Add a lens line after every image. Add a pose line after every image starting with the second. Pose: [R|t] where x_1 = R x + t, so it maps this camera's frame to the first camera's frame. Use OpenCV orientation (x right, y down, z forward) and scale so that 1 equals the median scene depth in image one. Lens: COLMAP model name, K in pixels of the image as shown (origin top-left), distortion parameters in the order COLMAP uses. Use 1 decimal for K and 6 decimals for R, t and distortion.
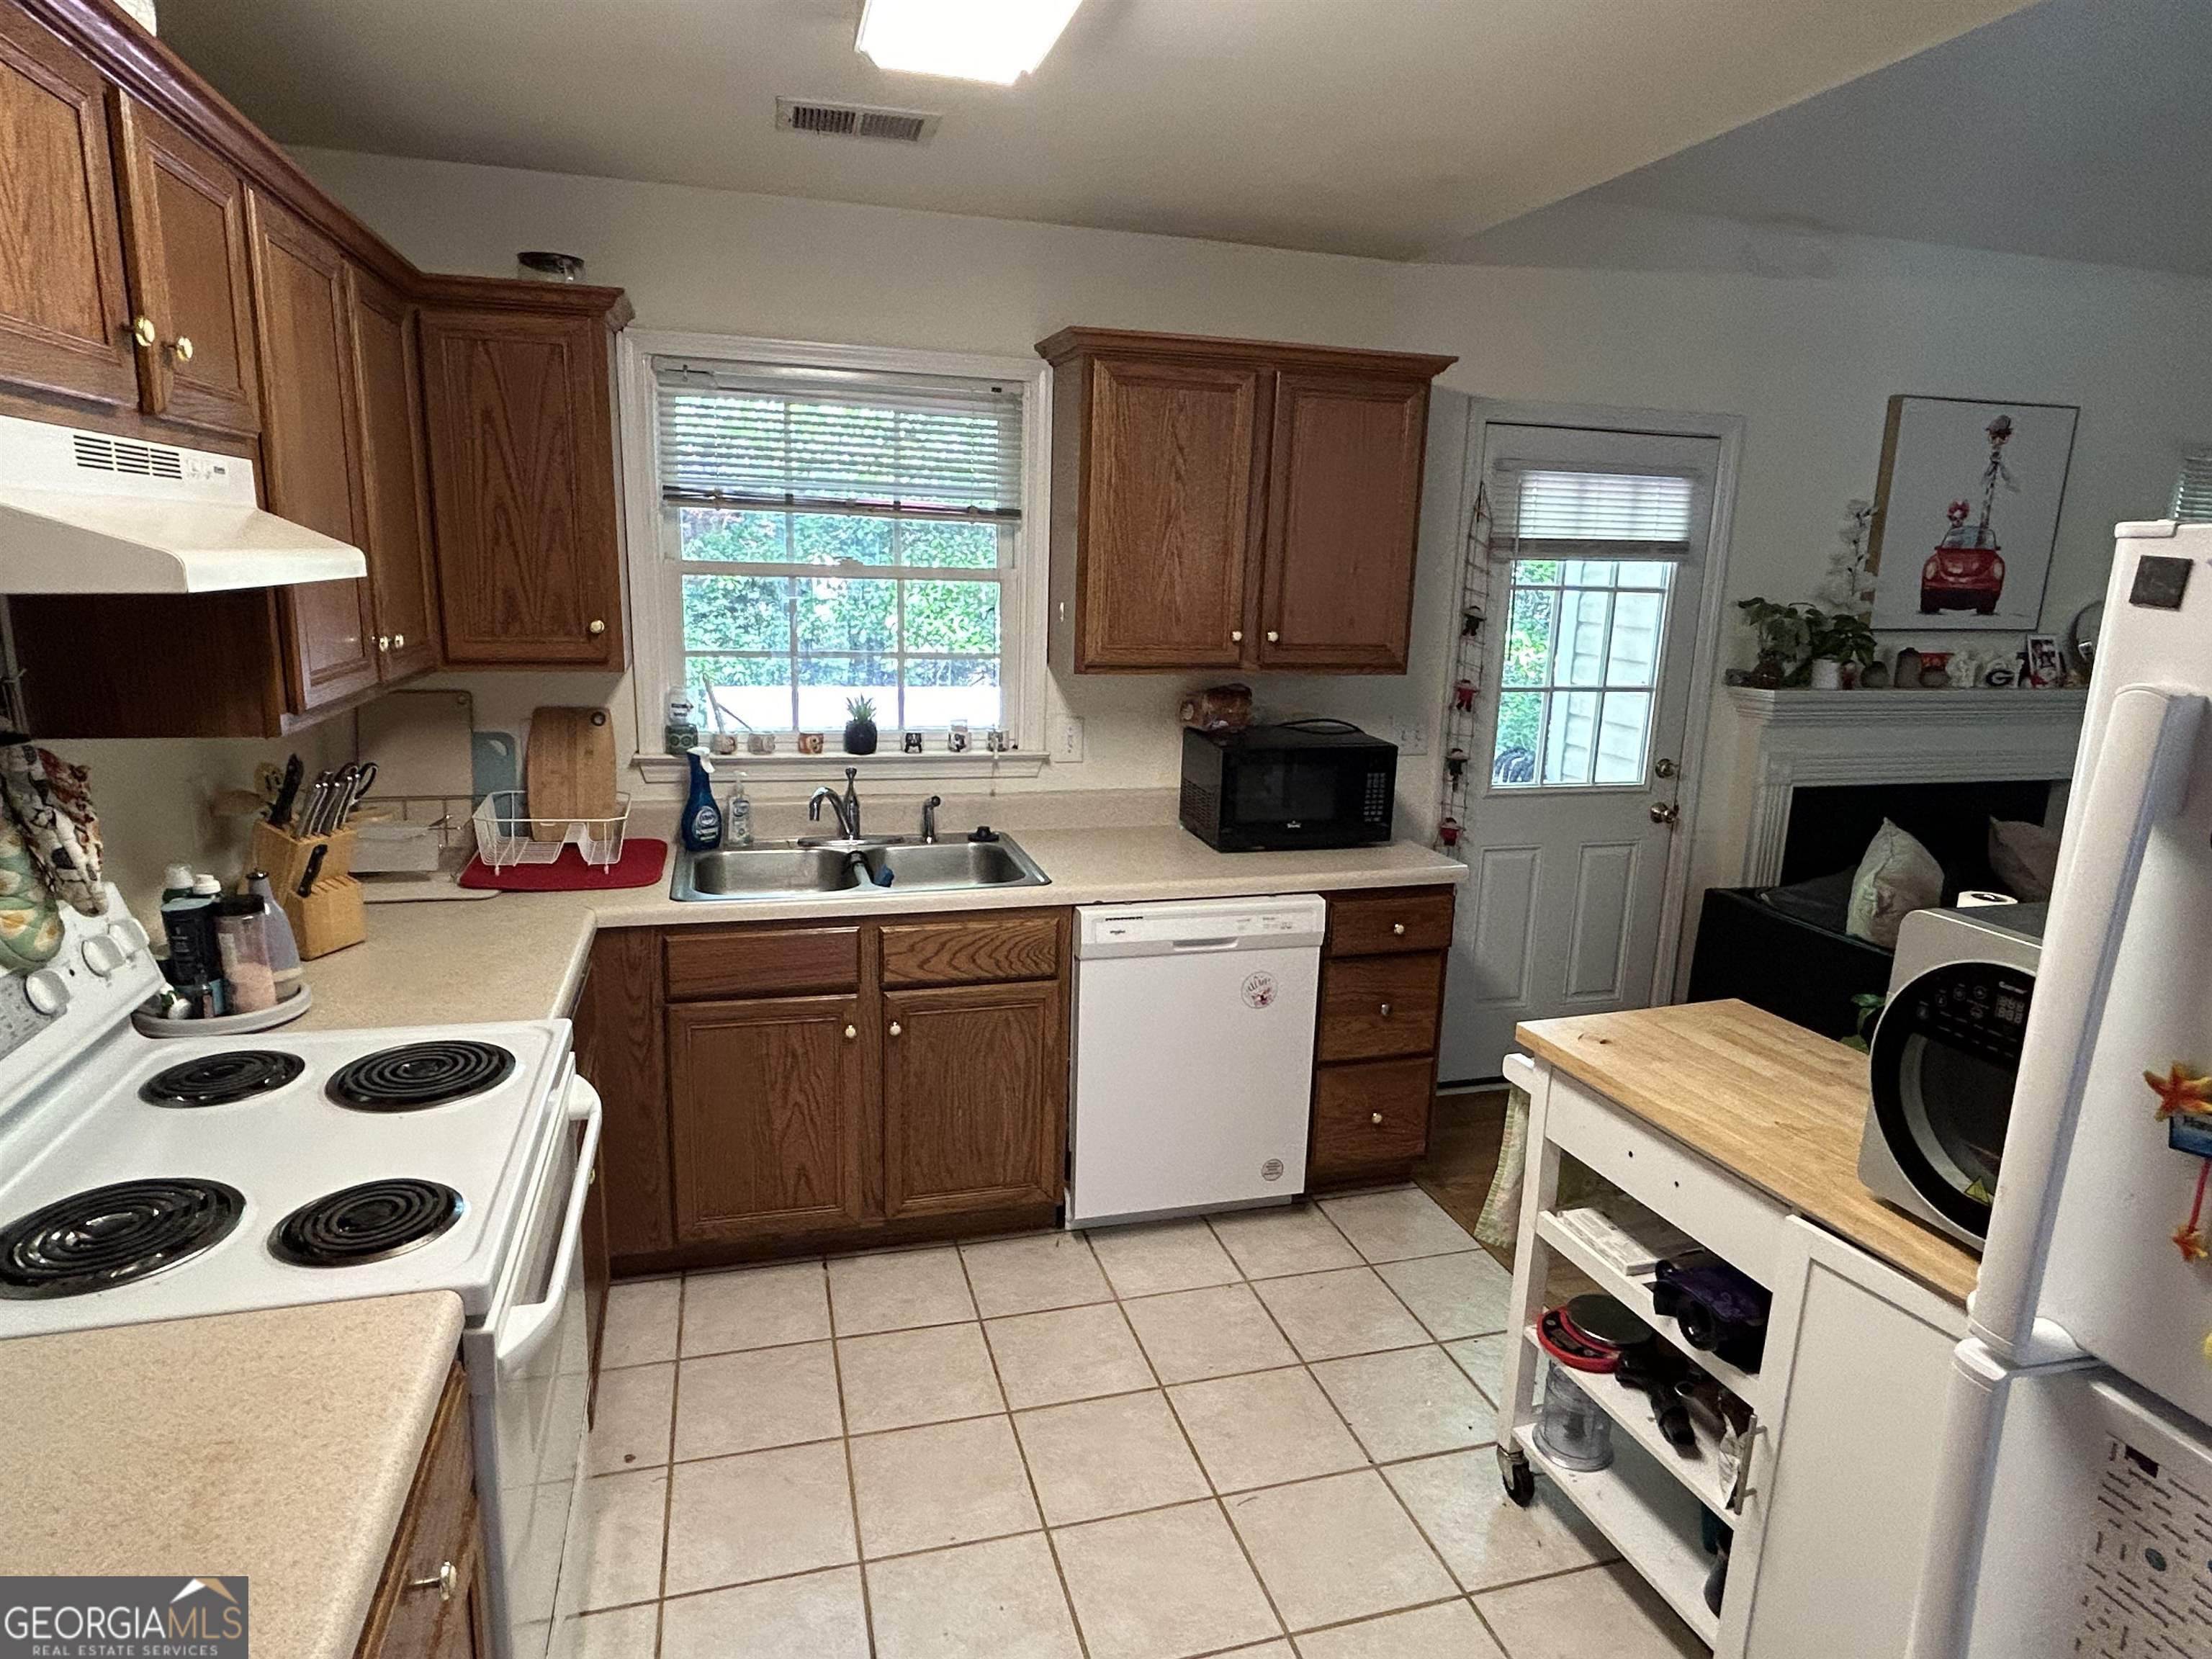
lens RADIAL K [[1273.5, 0, 1106.0], [0, 1273.5, 829.5], [0, 0, 1]] dist [-0.004707, -0.001460]
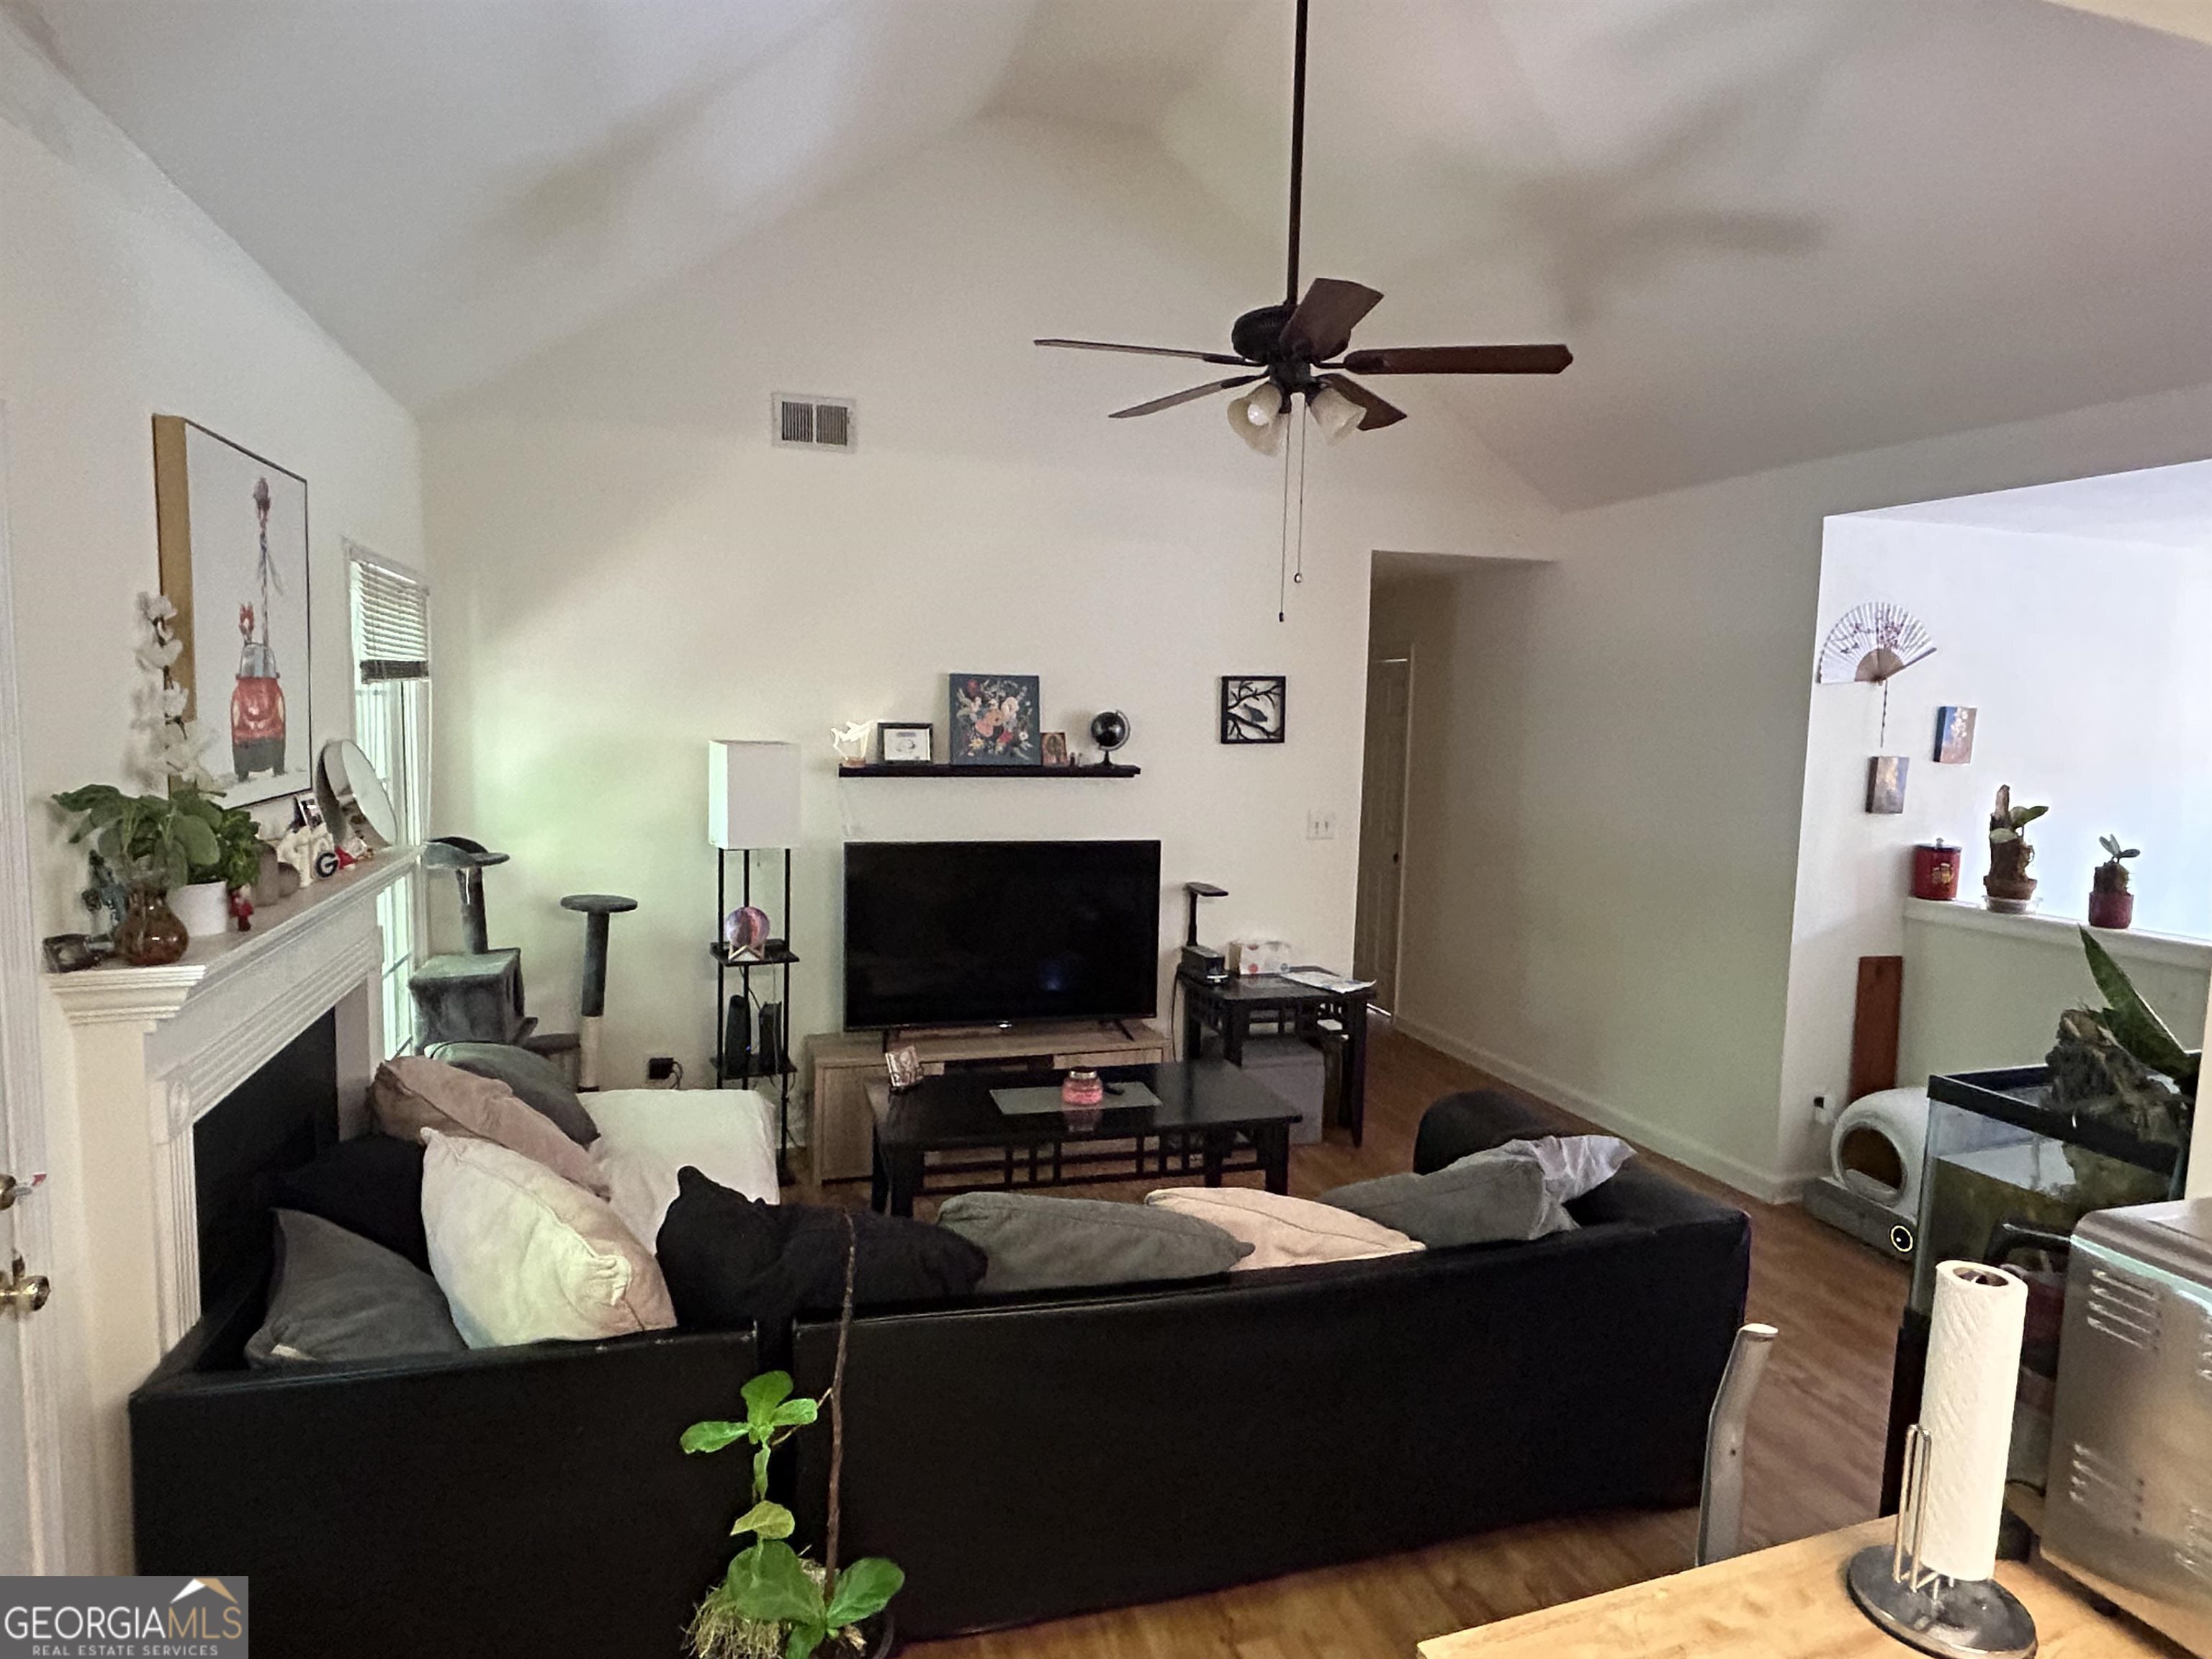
lens RADIAL K [[1273.5, 0, 1106.0], [0, 1273.5, 829.5], [0, 0, 1]] dist [-0.004707, -0.001460]
pose [[-0.018976, -0.125158, 0.991955, 0.021871], [0.185725, 0.974425, 0.126499, -0.136003], [-0.982419, 0.186631, 0.004754, 0.543801]]
